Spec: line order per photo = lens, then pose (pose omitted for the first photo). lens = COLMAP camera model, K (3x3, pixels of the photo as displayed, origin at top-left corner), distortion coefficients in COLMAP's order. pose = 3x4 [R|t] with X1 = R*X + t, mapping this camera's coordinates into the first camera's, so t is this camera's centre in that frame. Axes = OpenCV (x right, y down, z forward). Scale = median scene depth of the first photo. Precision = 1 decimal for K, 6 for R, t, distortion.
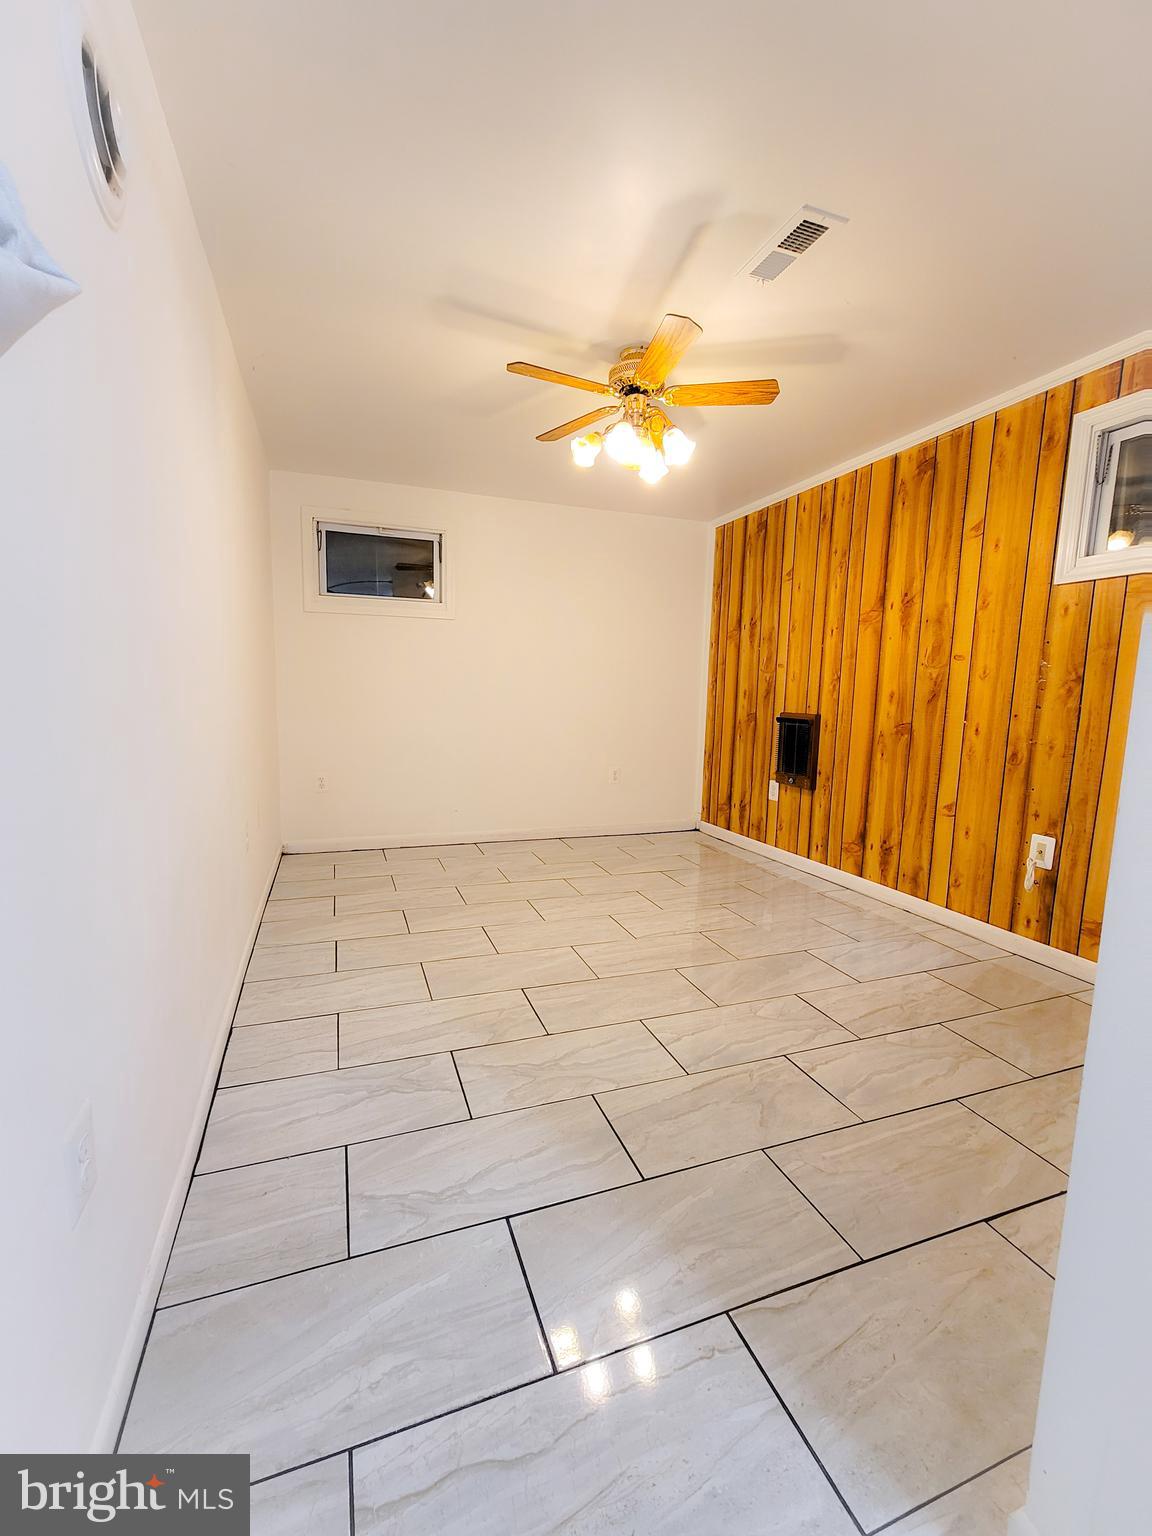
lens RADIAL K [[630.5, 0, 571.6], [0, 630.5, 766.3], [0, 0, 1]] dist [-0.002794, 0.000279]
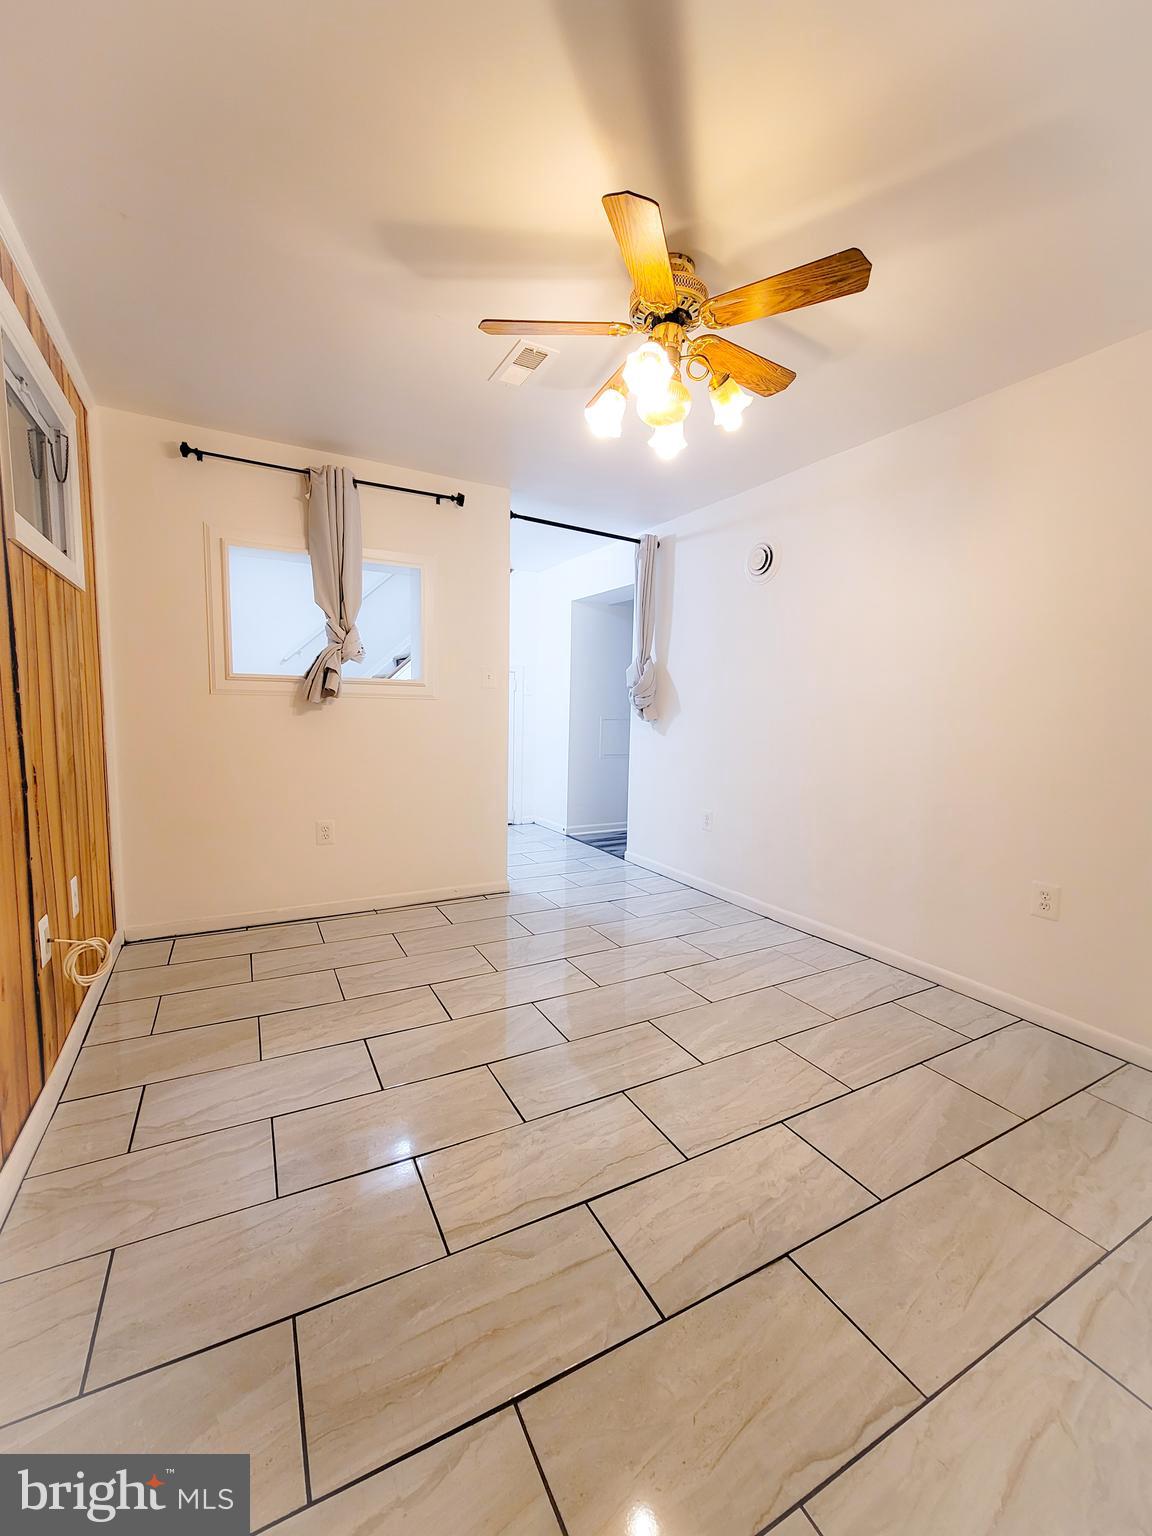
lens RADIAL K [[630.5, 0, 571.6], [0, 630.5, 766.3], [0, 0, 1]] dist [-0.002794, 0.000279]
pose [[-0.989645, -0.025814, -0.141199, 0.295856], [-0.056156, 0.974921, 0.215352, -0.238317], [0.132098, 0.221051, -0.966275, 1.769650]]
